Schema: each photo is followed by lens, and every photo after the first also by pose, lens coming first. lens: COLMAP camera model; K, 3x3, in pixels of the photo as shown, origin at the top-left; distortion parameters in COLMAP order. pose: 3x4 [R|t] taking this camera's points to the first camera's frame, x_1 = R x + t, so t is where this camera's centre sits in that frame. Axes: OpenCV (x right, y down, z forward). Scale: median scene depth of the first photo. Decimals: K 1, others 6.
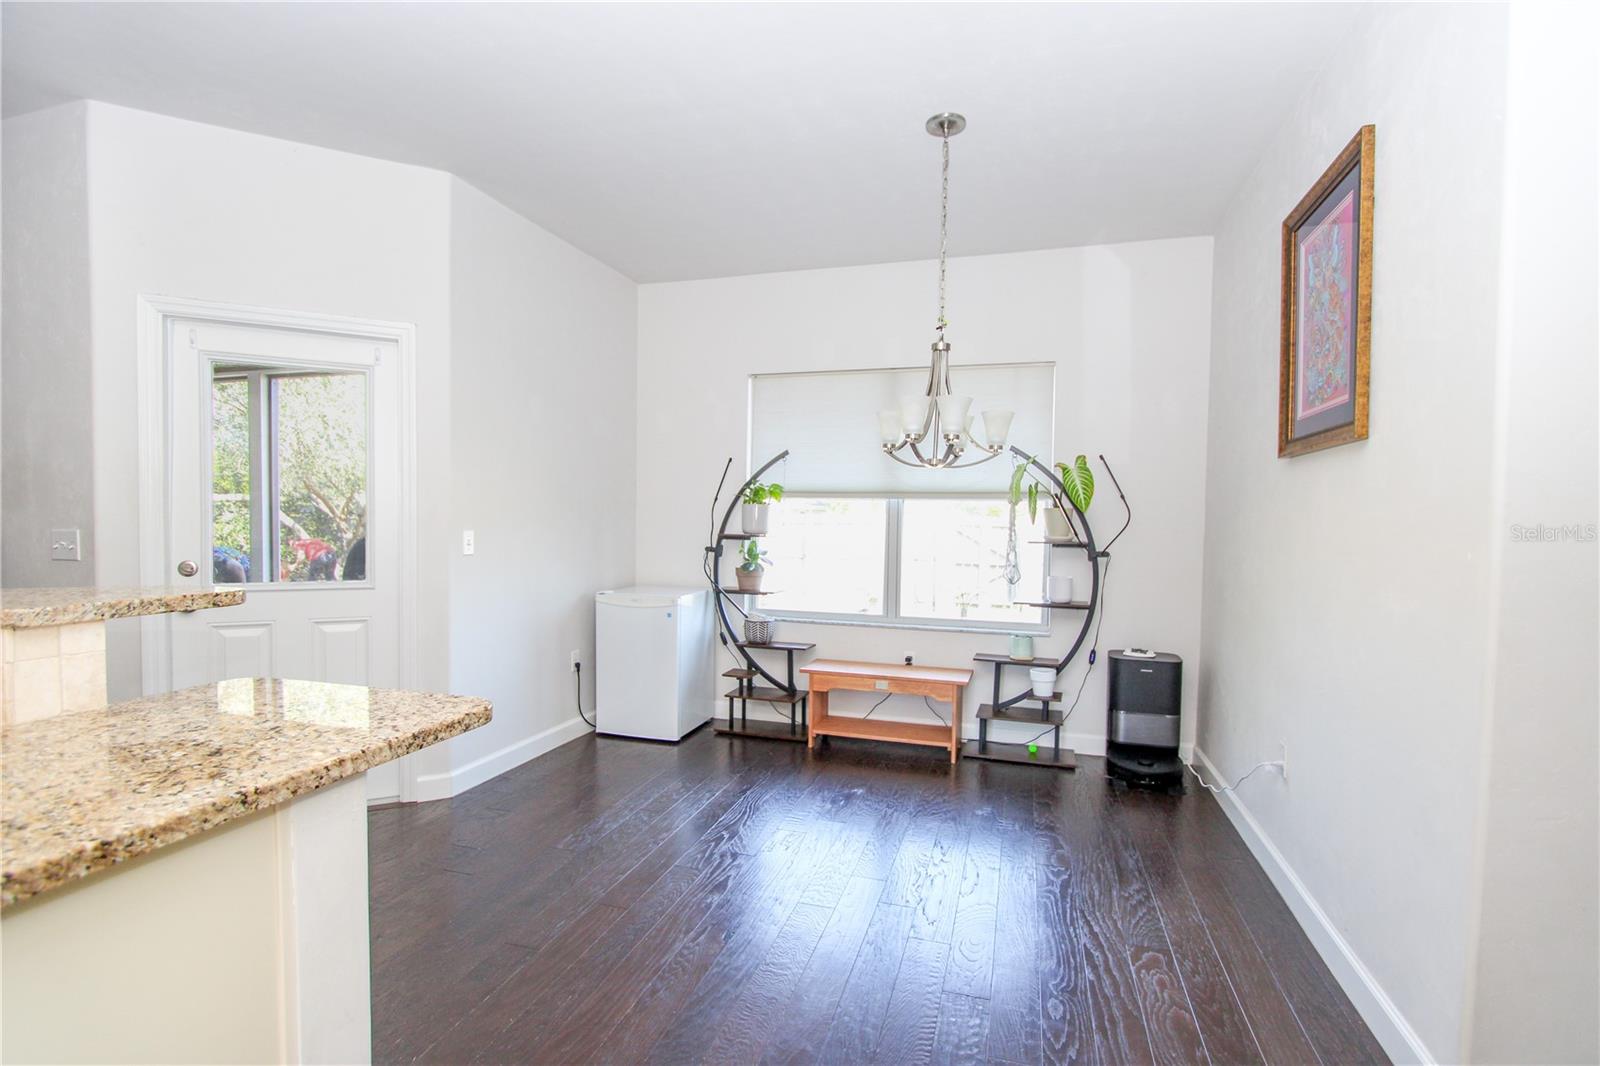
lens RADIAL K [[738.2, 0, 813.6], [0, 738.2, 538.7], [0, 0, 1]] dist [-0.013907, 0.001381]
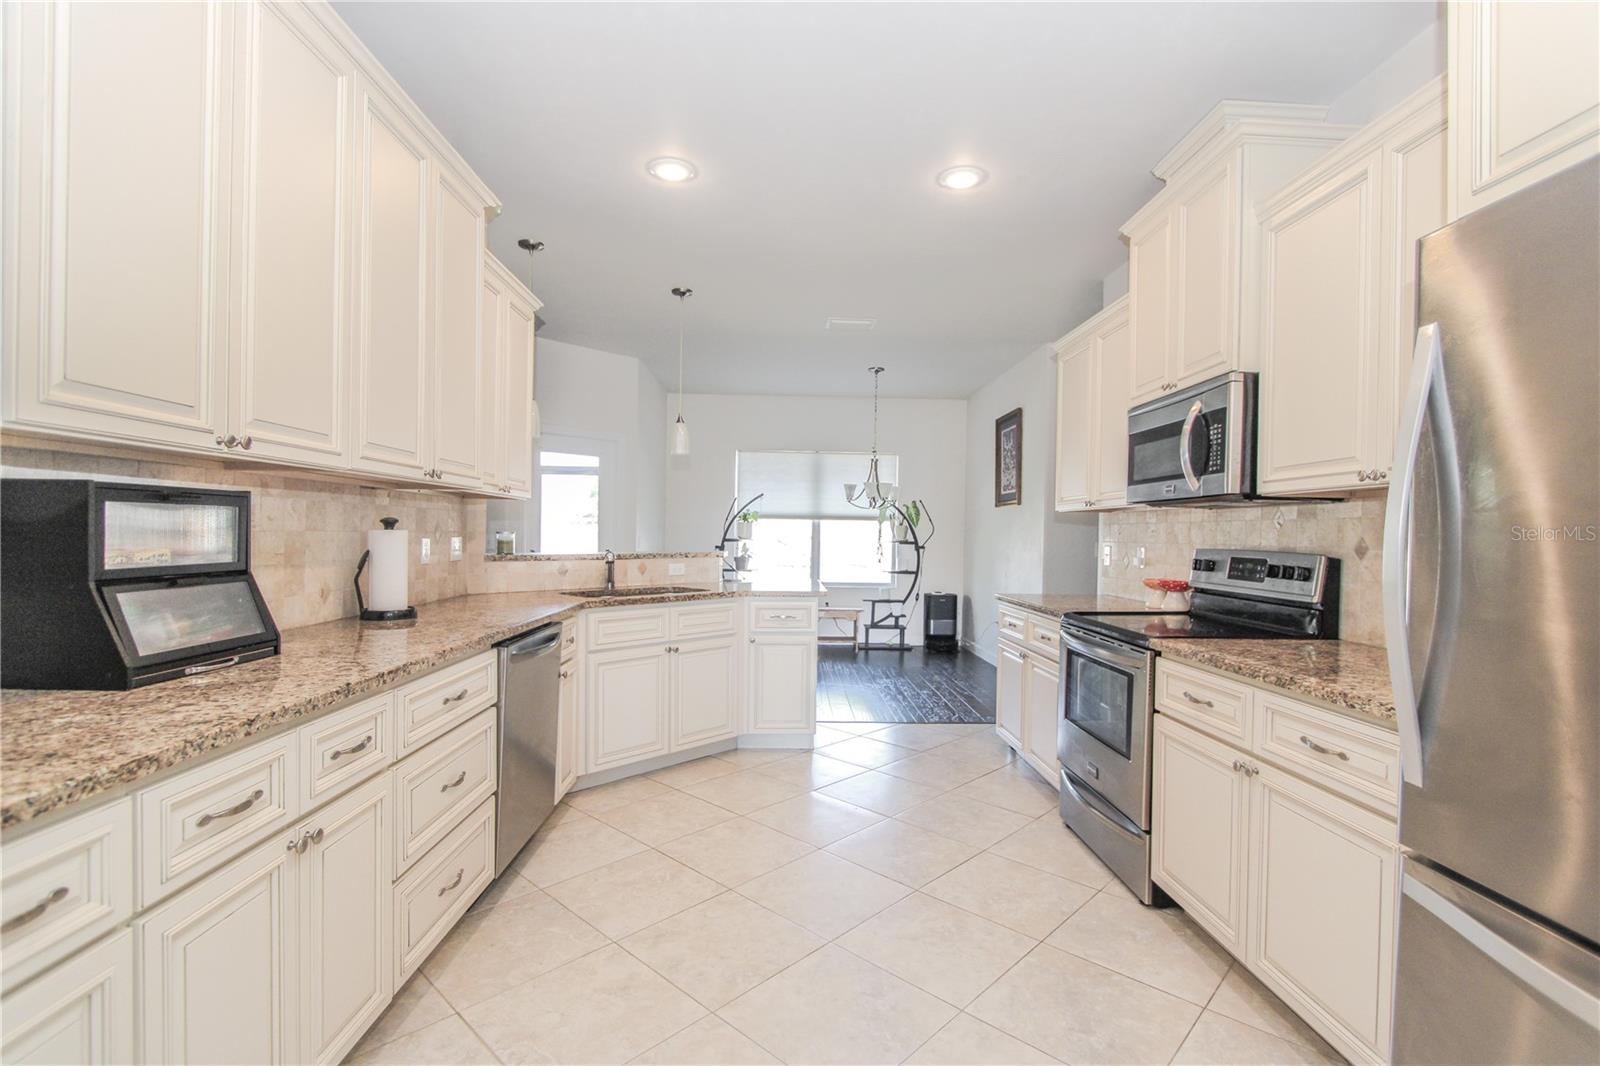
lens RADIAL K [[738.2, 0, 797.5], [0, 738.2, 537.9], [0, 0, 1]] dist [-0.013907, 0.001381]
pose [[0.952195, -0.000880, 0.305490, -0.584838], [0.005738, 0.999871, -0.015003, 0.023998], [-0.305437, 0.016039, 0.952077, -0.893409]]
